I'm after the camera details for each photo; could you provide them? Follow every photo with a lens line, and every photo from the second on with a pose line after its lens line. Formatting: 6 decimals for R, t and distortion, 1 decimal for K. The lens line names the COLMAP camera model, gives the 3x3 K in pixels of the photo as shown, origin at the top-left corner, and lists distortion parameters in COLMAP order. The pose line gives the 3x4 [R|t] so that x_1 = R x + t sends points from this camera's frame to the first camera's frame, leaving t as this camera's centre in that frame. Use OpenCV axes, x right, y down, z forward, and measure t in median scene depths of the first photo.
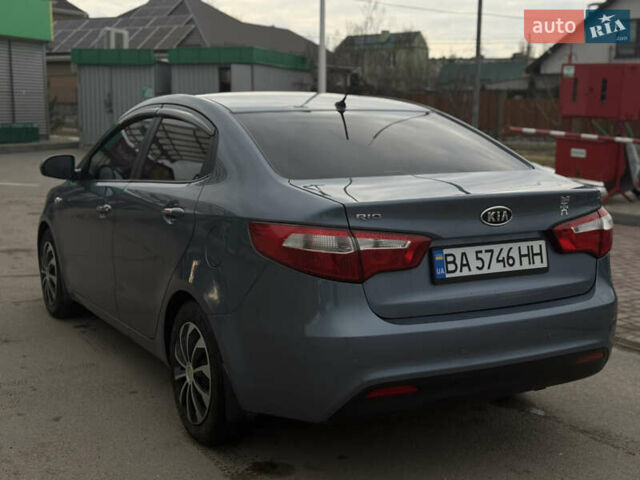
lens RADIAL K [[902.0, 0, 320.0], [0, 902.0, 240.0], [0, 0, 1]] dist [0.132941, -0.027920]
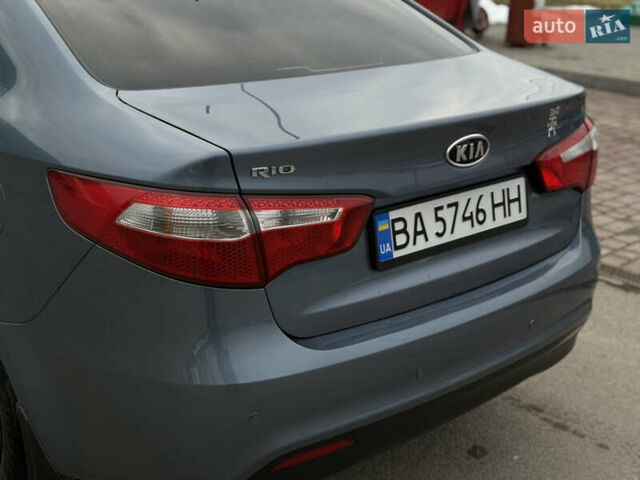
lens RADIAL K [[902.0, 0, 320.0], [0, 902.0, 240.0], [0, 0, 1]] dist [0.132941, -0.027920]
pose [[0.976975, -0.051527, 0.207039, -0.034046], [0.011806, 0.981968, 0.188677, -0.083913], [-0.213028, -0.181888, 0.959967, 0.418149]]
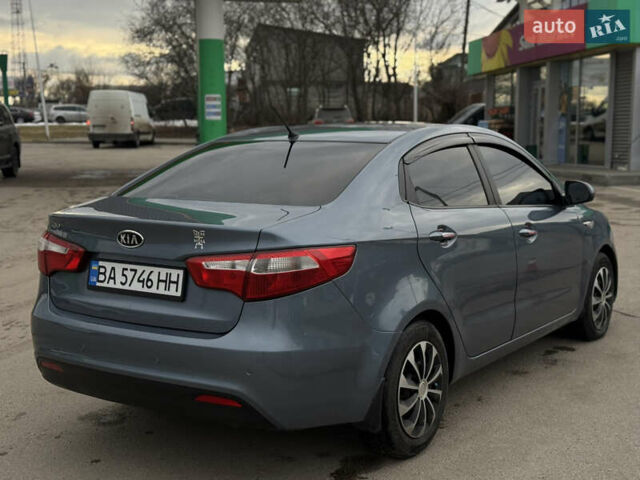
lens RADIAL K [[902.0, 0, 320.0], [0, 902.0, 240.0], [0, 0, 1]] dist [0.132941, -0.027920]
pose [[0.446363, 0.104152, -0.888770, 1.281106], [-0.124186, 0.990803, 0.053739, -0.113382], [0.886193, 0.086386, 0.455192, 0.700211]]
